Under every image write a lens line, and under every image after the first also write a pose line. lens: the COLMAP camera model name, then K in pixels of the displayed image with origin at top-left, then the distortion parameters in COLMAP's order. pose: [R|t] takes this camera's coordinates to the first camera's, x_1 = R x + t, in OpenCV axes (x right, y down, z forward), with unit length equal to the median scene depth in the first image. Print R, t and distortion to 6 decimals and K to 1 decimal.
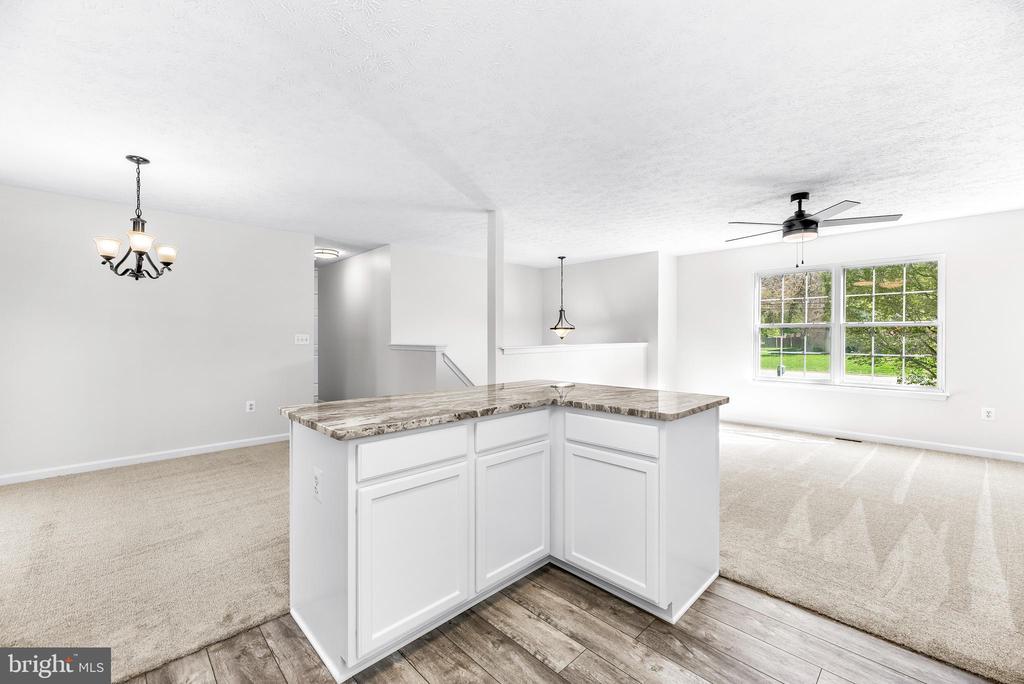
lens RADIAL K [[415.9, 0, 486.3], [0, 415.9, 340.0], [0, 0, 1]] dist [-0.000561, -0.000044]
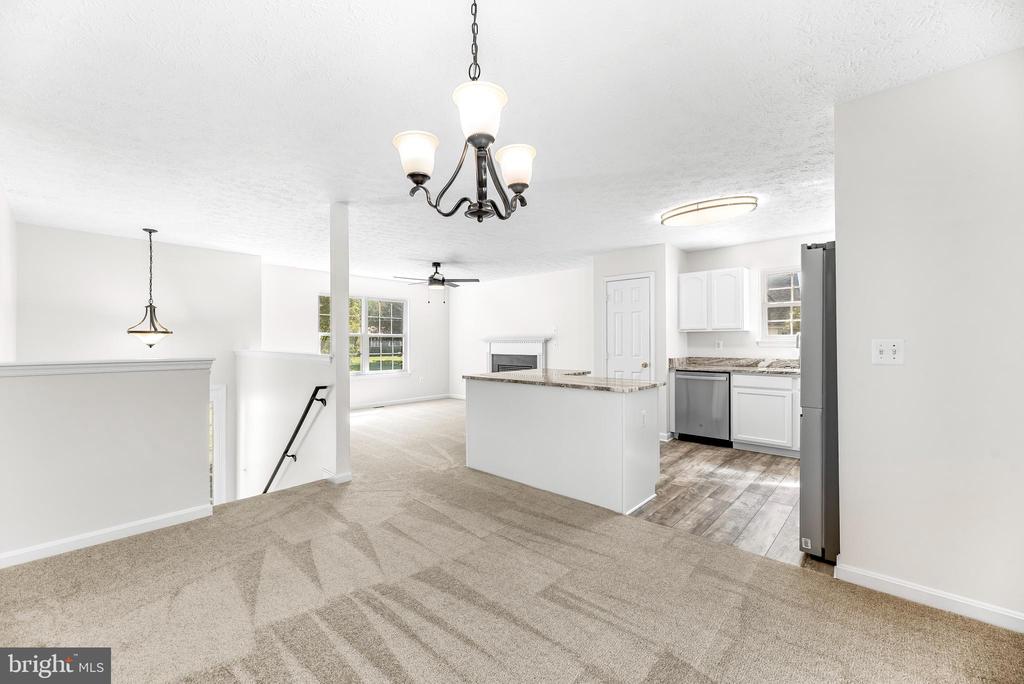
lens RADIAL K [[410.3, 0, 527.6], [0, 410.3, 347.7], [0, 0, 1]] dist [-0.000859, 0.000031]
pose [[-0.104988, -0.014178, 0.994372, -0.843485], [0.007963, 0.999854, 0.015097, -0.010068], [-0.994442, 0.009503, -0.104859, 0.648694]]
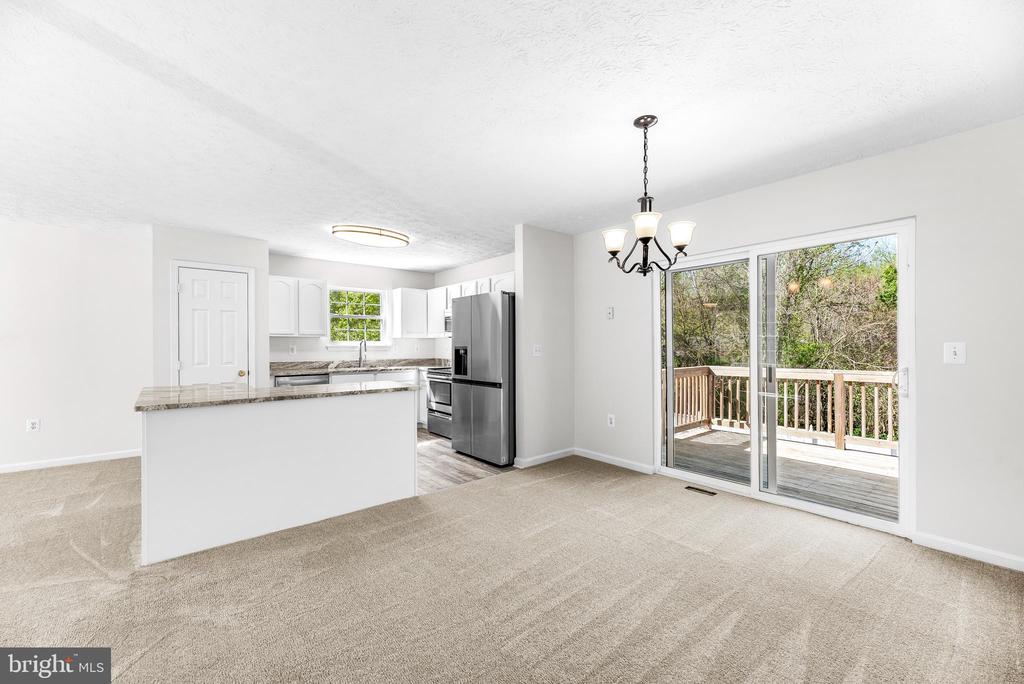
lens RADIAL K [[410.3, 0, 527.6], [0, 410.3, 347.7], [0, 0, 1]] dist [-0.000859, 0.000031]
pose [[-0.999770, 0.000700, 0.021435, -0.431734], [0.000951, 0.999931, 0.011673, -0.014515], [-0.021425, 0.011691, -0.999702, 1.181292]]
